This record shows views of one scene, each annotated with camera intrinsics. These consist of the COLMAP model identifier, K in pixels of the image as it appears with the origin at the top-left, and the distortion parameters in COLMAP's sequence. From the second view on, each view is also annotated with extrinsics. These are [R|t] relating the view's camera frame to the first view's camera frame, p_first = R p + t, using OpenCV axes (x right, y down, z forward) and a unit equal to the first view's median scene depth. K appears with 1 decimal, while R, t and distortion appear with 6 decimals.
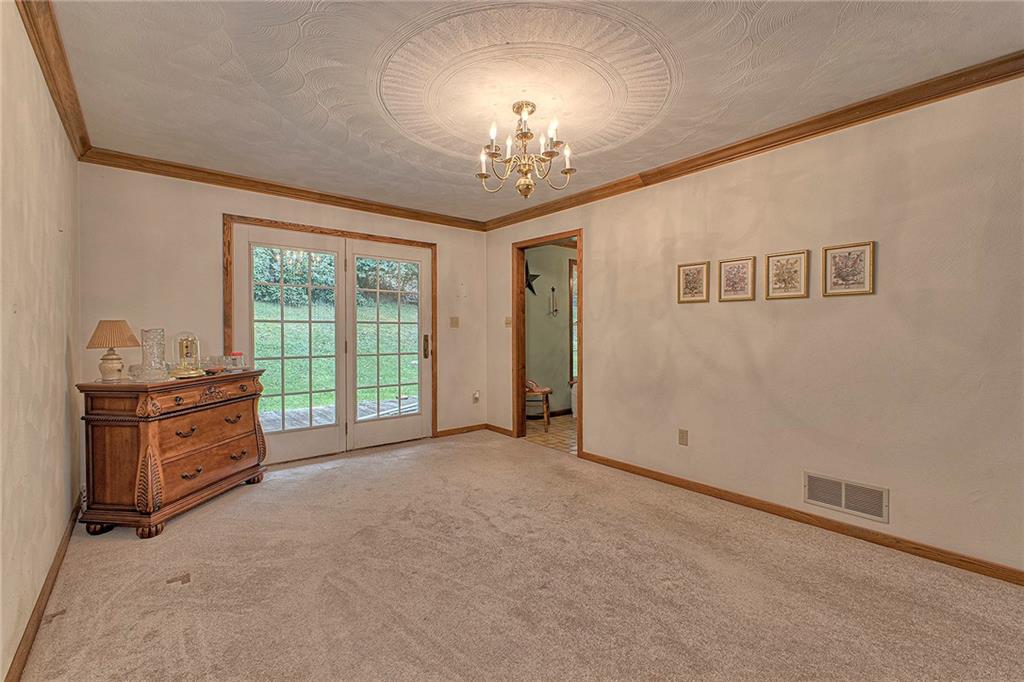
lens RADIAL K [[442.4, 0, 513.3], [0, 442.4, 337.0], [0, 0, 1]] dist [0.007832, -0.001212]
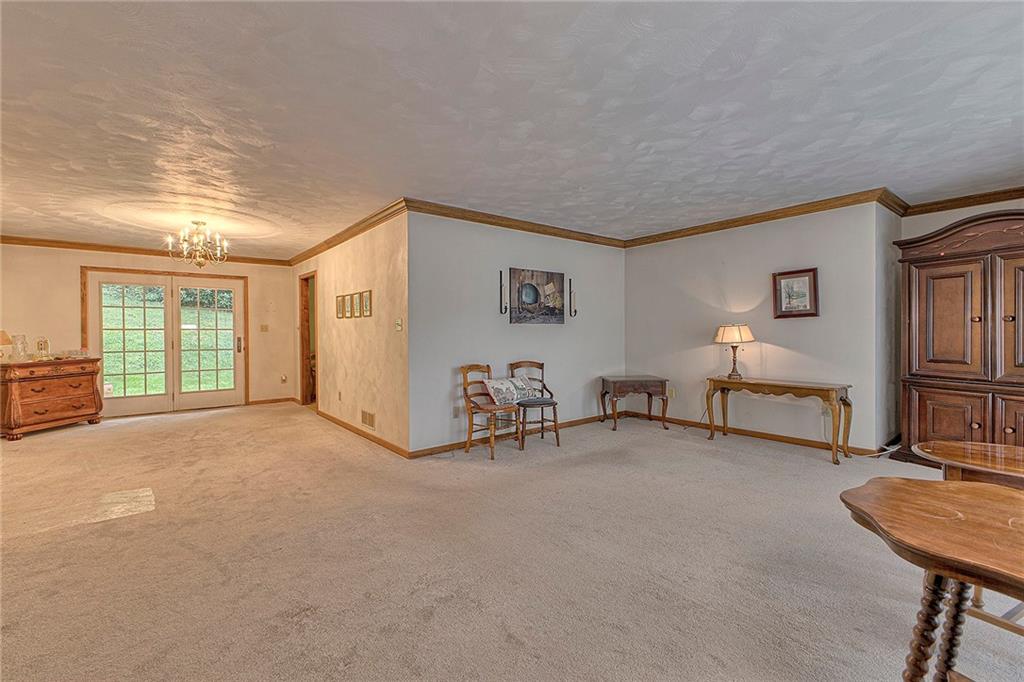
lens RADIAL K [[442.4, 0, 512.4], [0, 442.4, 338.5], [0, 0, 1]] dist [0.007832, -0.001212]
pose [[0.999860, -0.005569, -0.015779, 0.917684], [0.005583, 0.999984, 0.000850, 0.005021], [0.015774, -0.000938, 0.999875, -0.603030]]
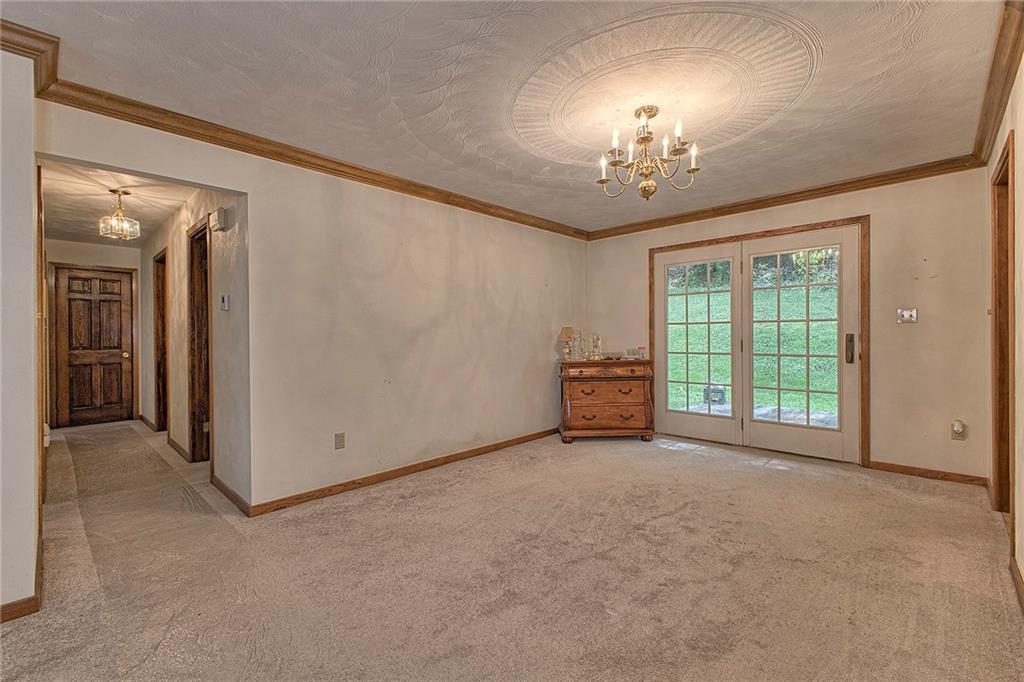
lens RADIAL K [[442.4, 0, 511.6], [0, 442.4, 334.8], [0, 0, 1]] dist [0.007832, -0.001212]
pose [[0.108301, 0.001610, -0.994117, 0.644908], [-0.001776, 0.999997, 0.001426, -0.004157], [0.994117, 0.001612, 0.108303, 0.370972]]
